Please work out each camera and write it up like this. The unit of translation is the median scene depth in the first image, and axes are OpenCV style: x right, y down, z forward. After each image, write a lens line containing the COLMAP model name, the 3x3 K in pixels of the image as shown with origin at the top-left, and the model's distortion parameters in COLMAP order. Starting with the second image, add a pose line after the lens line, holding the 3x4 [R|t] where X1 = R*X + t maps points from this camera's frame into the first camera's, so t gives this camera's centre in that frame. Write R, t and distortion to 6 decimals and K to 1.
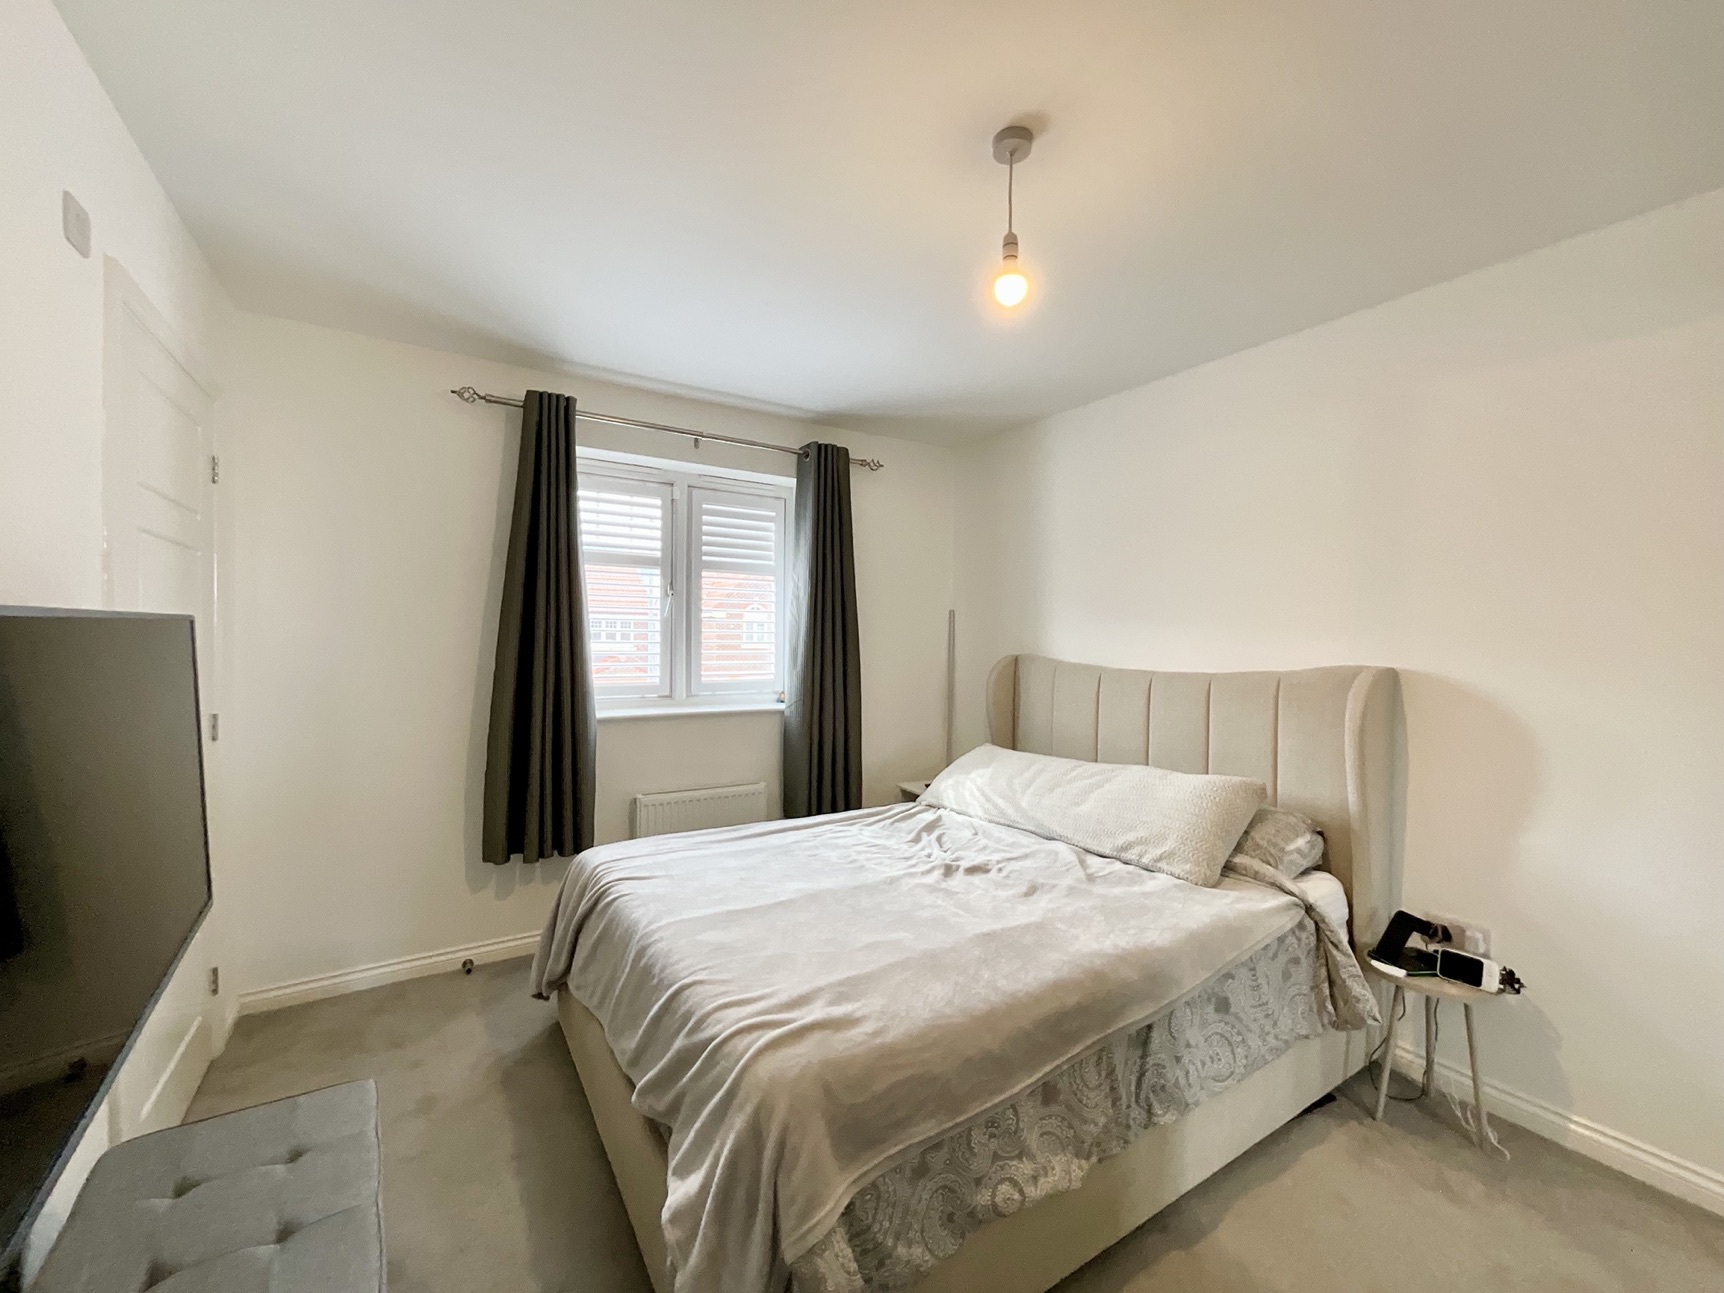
lens RADIAL K [[698.4, 0, 864.0], [0, 698.4, 651.3], [0, 0, 1]] dist [0.001042, 0.001419]
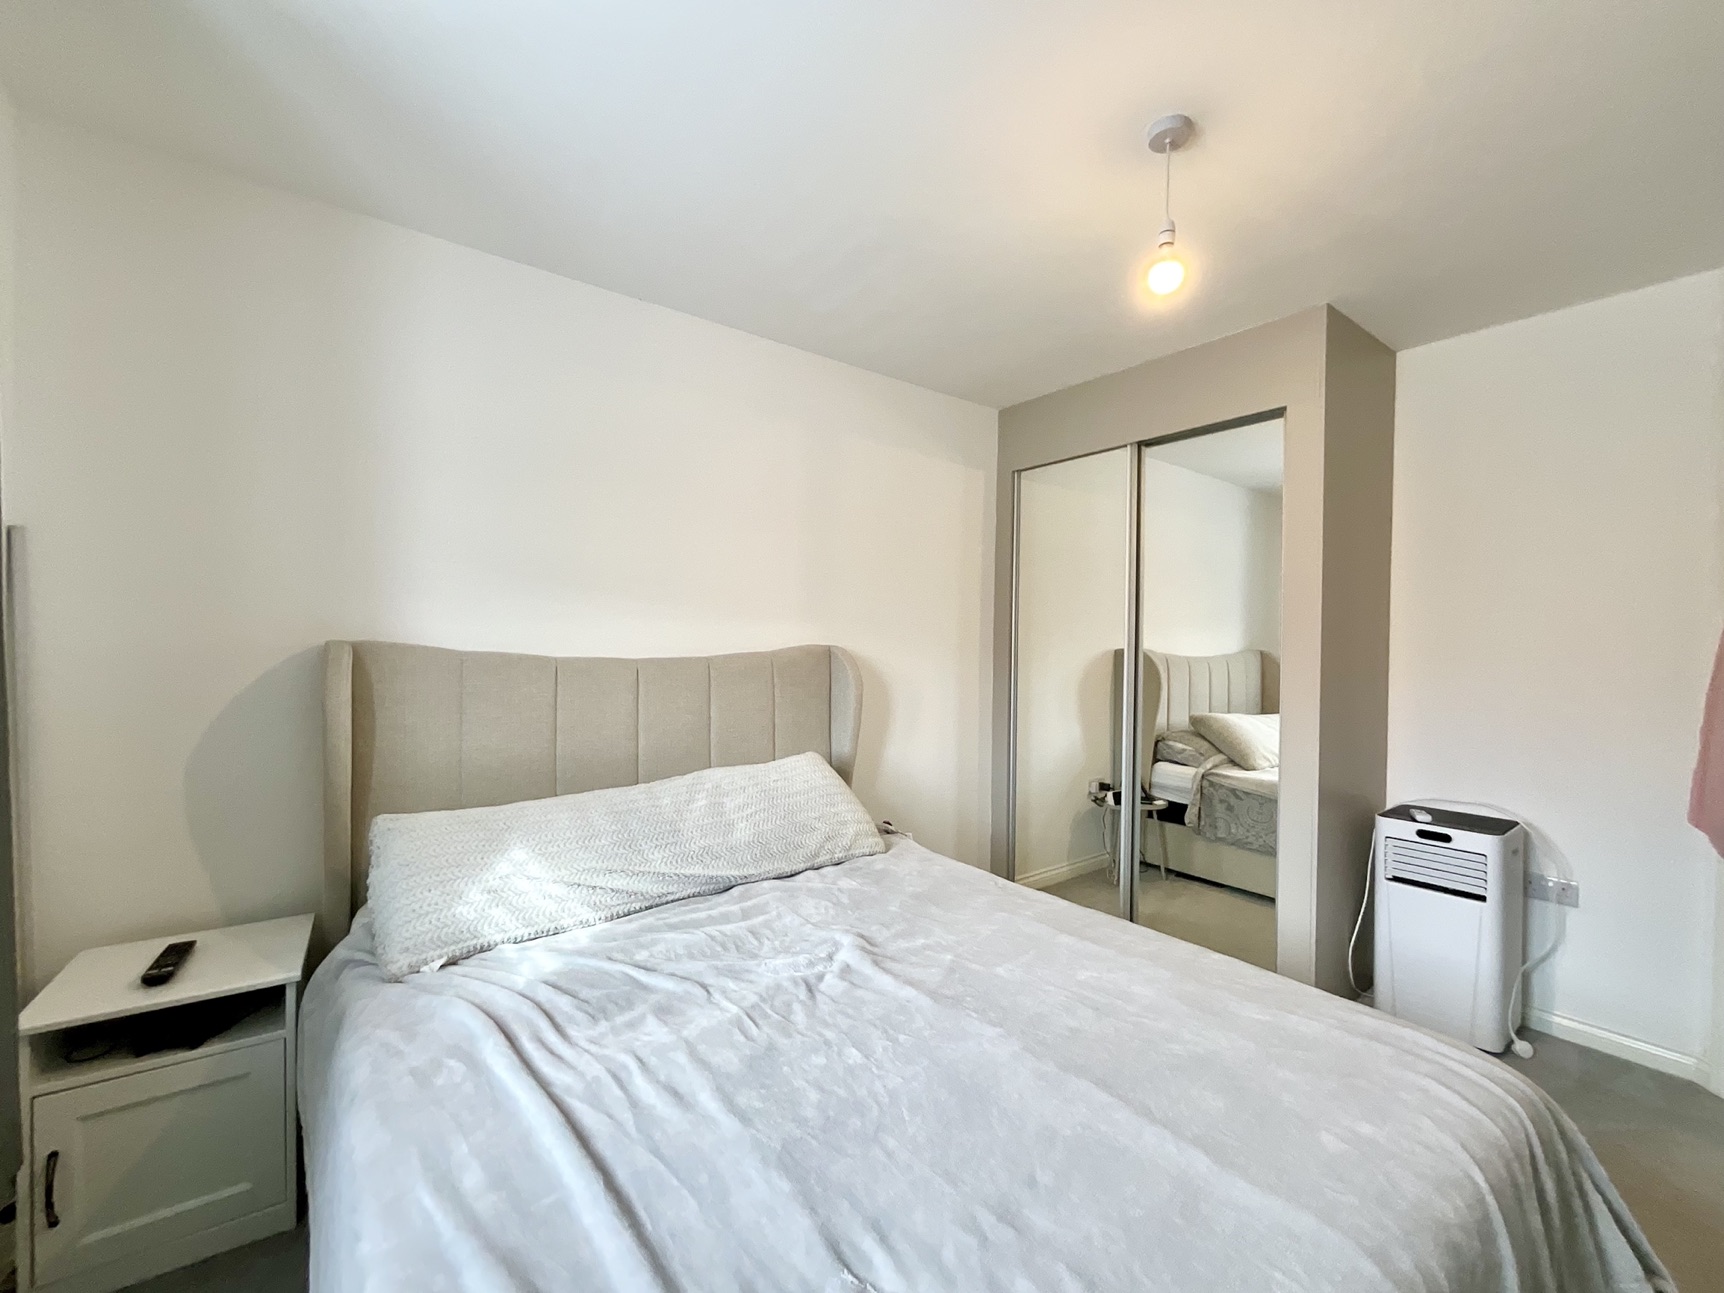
lens RADIAL K [[698.4, 0, 867.2], [0, 698.4, 650.2], [0, 0, 1]] dist [0.001042, 0.001419]
pose [[-0.079893, -0.024519, 0.996502, -0.459268], [0.007978, 0.999650, 0.025236, 0.000156], [-0.996771, 0.009966, -0.079670, 0.892227]]
